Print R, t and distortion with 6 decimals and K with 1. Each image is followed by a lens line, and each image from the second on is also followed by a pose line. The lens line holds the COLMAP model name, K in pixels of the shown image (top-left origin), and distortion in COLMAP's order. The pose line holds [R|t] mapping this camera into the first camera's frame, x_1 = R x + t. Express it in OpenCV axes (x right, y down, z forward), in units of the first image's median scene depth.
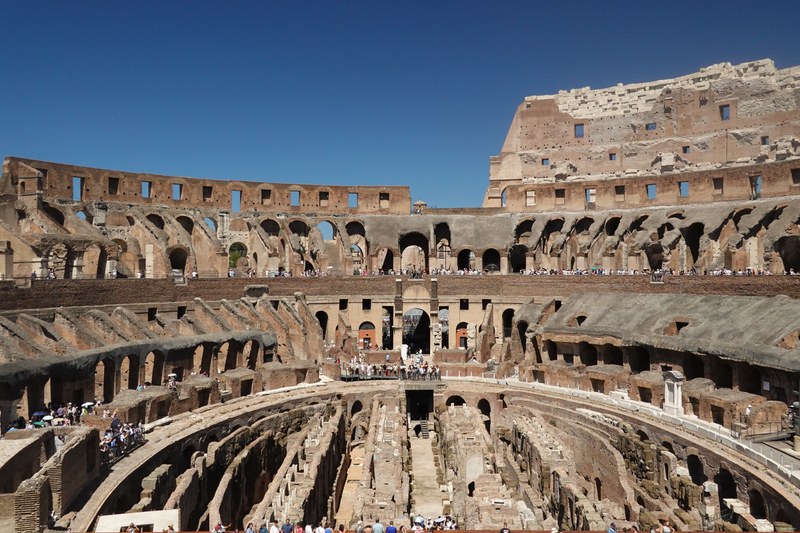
lens RADIAL K [[749.6, 0, 400.0], [0, 749.6, 266.5], [0, 0, 1]] dist [0.006246, 0.004979]
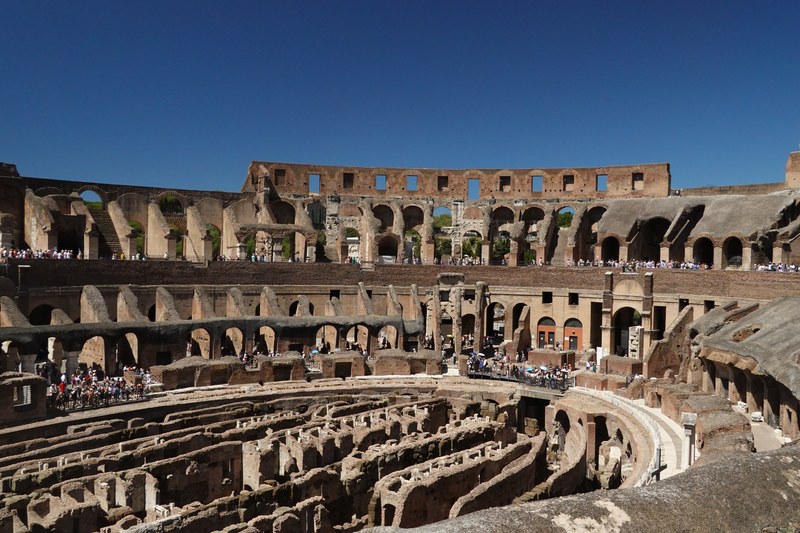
lens RADIAL K [[749.6, 0, 400.0], [0, 749.6, 266.5], [0, 0, 1]] dist [0.006246, 0.004979]
pose [[0.769405, 0.024800, -0.638280, 0.365839], [-0.016853, 0.999686, 0.018526, -0.001388], [0.638539, -0.003497, 0.769581, 0.178402]]
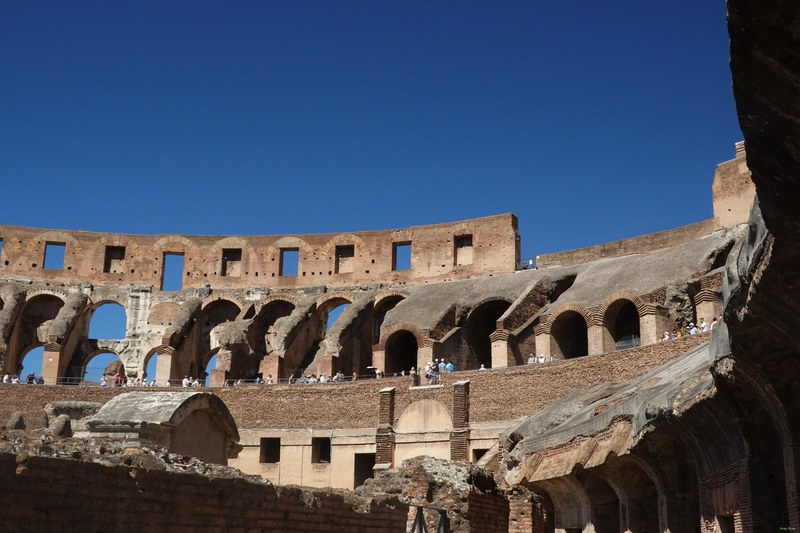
lens RADIAL K [[995.8, 0, 400.0], [0, 995.8, 266.5], [0, 0, 1]] dist [0.011834, 0.023863]
pose [[0.851868, -0.125076, -0.508603, 0.295941], [-0.015510, 0.964617, -0.263198, 0.098403], [0.523527, 0.232099, 0.819786, 0.531516]]
